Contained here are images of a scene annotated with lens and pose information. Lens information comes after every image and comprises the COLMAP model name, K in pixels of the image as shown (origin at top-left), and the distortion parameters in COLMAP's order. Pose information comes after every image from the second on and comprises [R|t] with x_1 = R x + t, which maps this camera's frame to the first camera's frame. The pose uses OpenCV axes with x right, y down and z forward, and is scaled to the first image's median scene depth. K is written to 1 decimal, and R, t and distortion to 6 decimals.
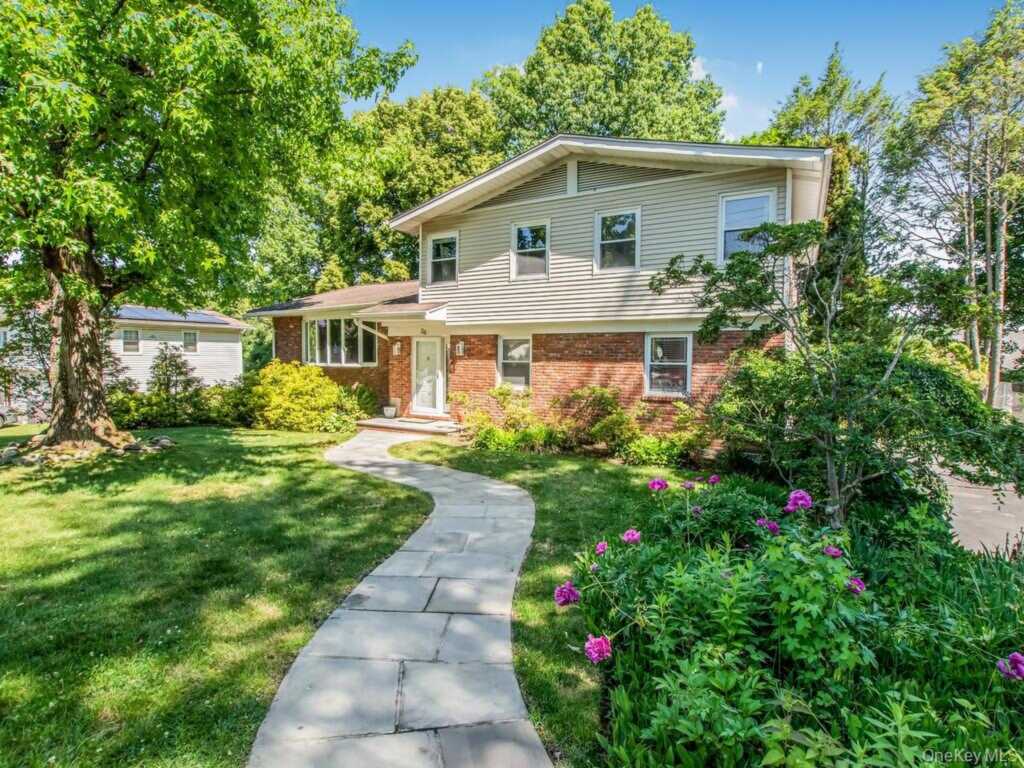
lens RADIAL K [[513.0, 0, 512.0], [0, 513.0, 384.0], [0, 0, 1]] dist [-0.031029, 0.000731]
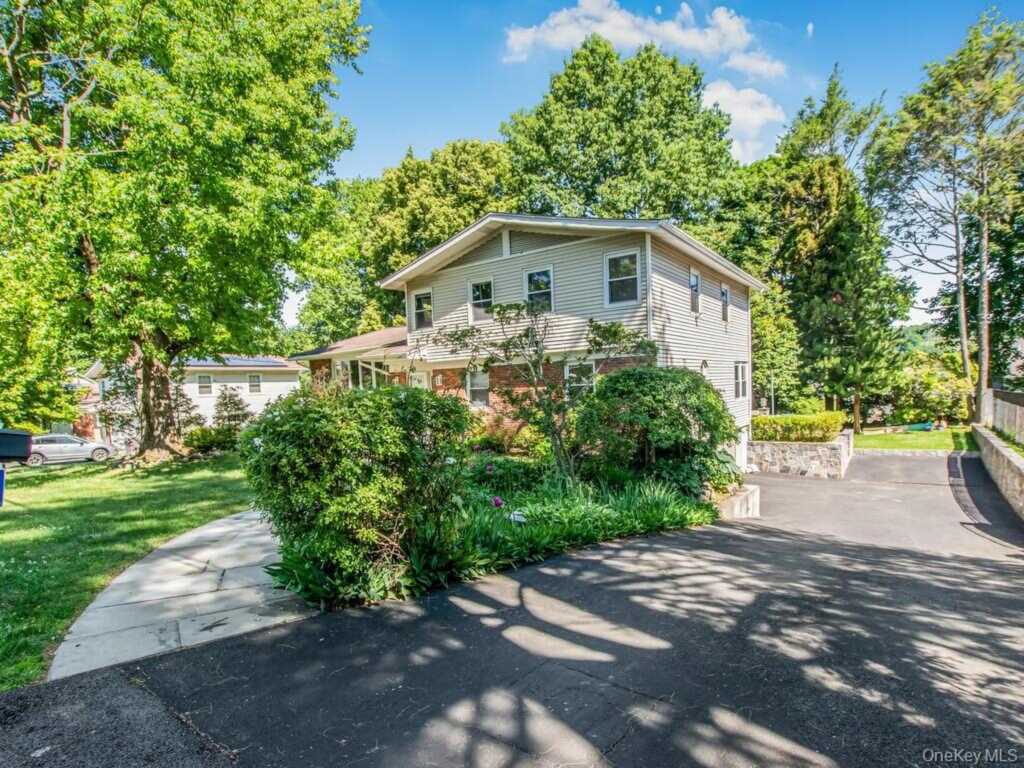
lens RADIAL K [[515.0, 0, 534.3], [0, 515.0, 430.1], [0, 0, 1]] dist [-0.025074, 0.000278]
pose [[0.995277, -0.033504, -0.091111, 0.108292], [0.036576, 0.998810, 0.032260, 0.009892], [0.089922, -0.035440, 0.995318, -0.112148]]
